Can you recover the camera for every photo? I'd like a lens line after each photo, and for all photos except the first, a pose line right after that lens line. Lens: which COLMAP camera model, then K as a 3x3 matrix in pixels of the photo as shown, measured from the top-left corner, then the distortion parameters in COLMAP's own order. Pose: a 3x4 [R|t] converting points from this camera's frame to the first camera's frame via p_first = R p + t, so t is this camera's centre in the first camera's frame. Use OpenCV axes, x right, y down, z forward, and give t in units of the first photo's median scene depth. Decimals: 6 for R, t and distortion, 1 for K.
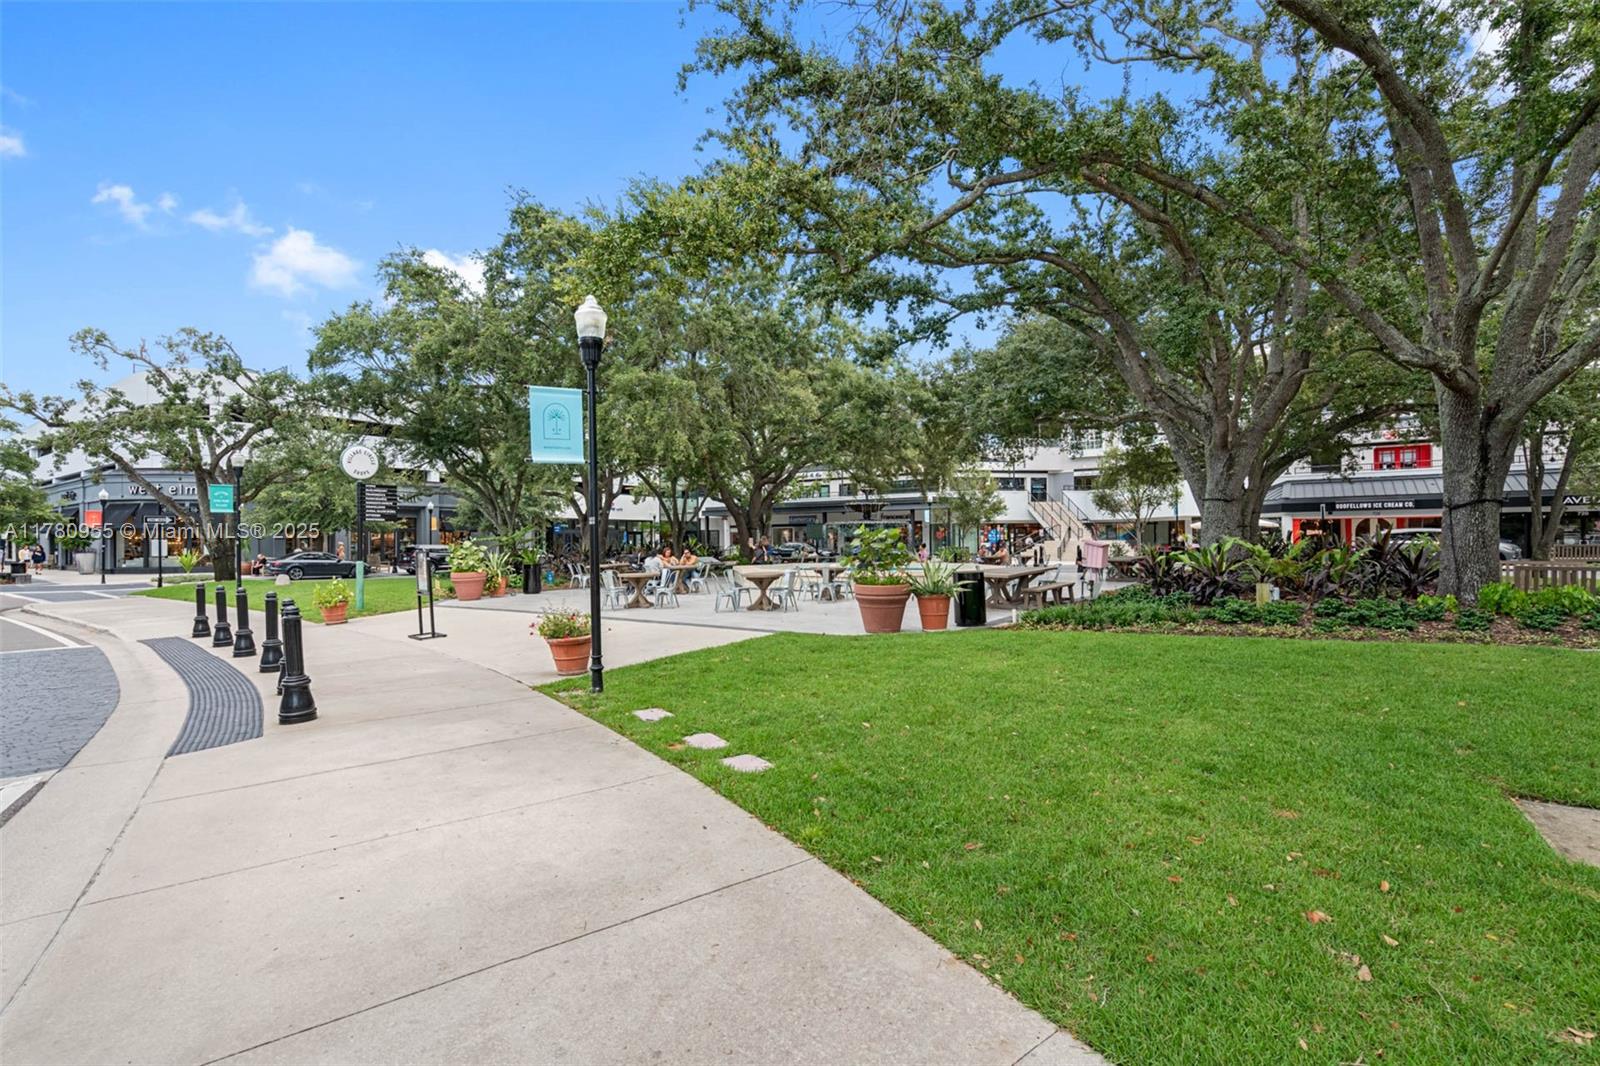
lens RADIAL K [[736.3, 0, 796.0], [0, 736.3, 533.9], [0, 0, 1]] dist [-0.001605, -0.000041]
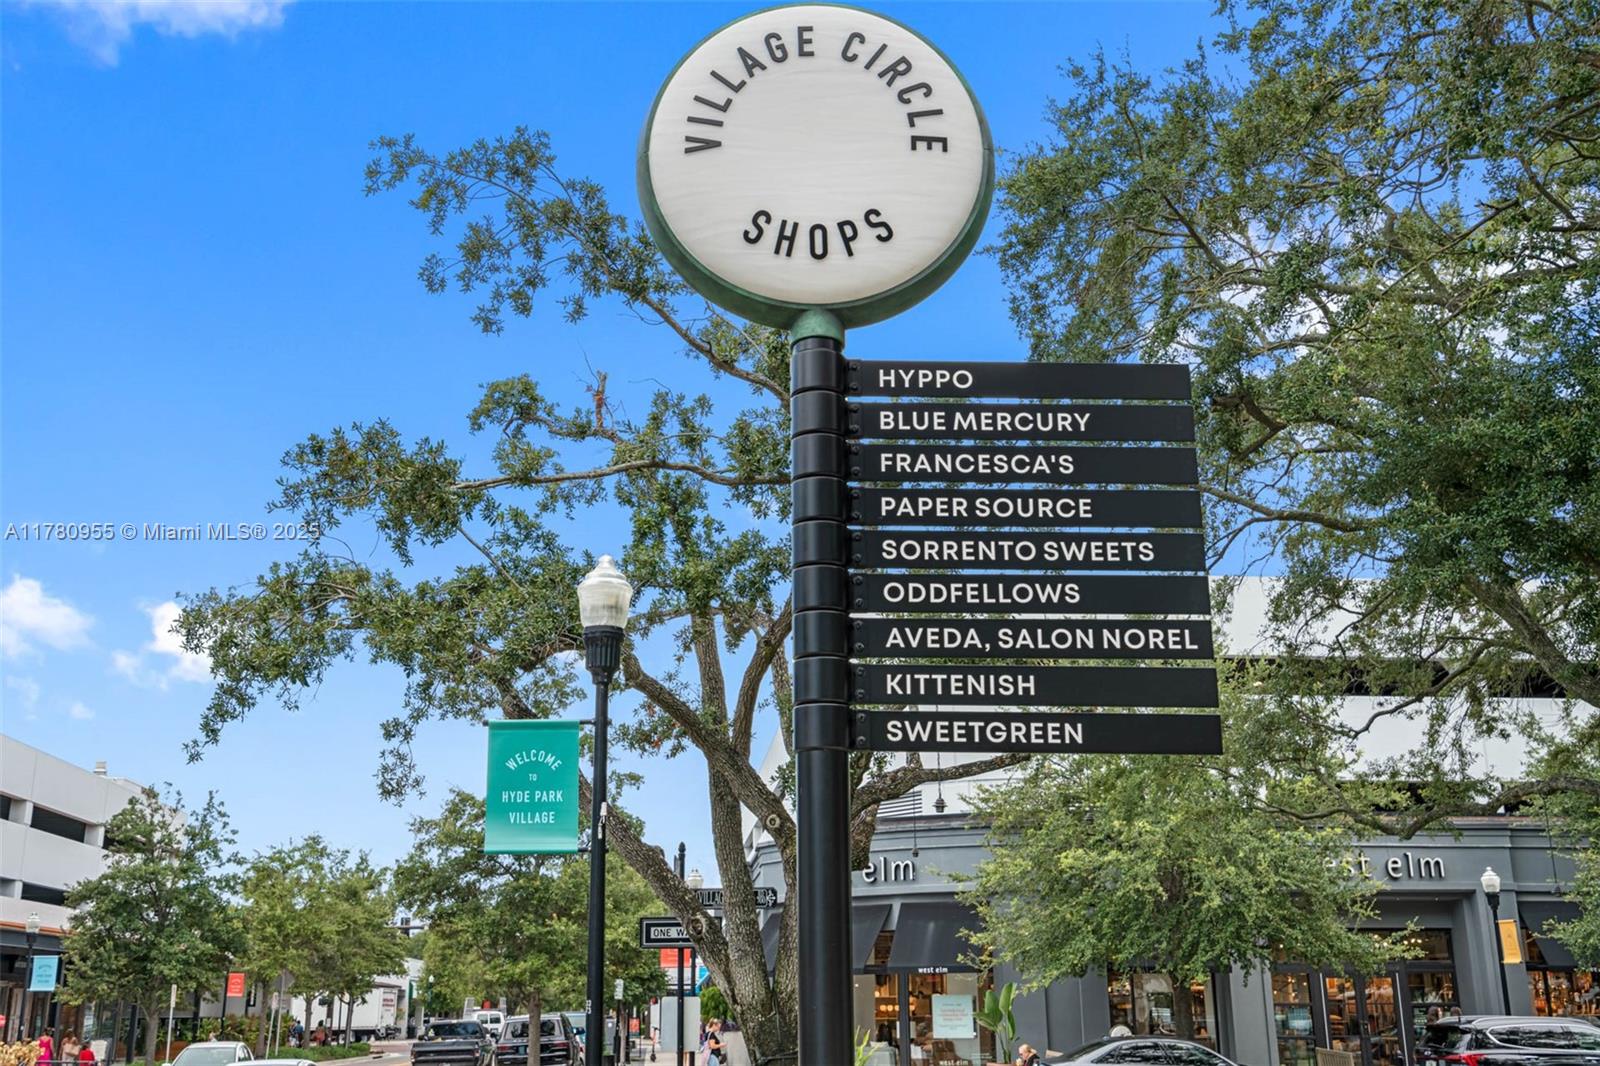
lens RADIAL K [[1594.6, 0, 798.1], [0, 1594.6, 534.1], [0, 0, 1]] dist [0.006681, 0.000000]
pose [[0.658478, -0.212869, -0.721868, -0.177483], [0.009459, 0.961431, -0.274884, 0.002165], [0.752541, 0.174176, 0.635094, 0.339951]]
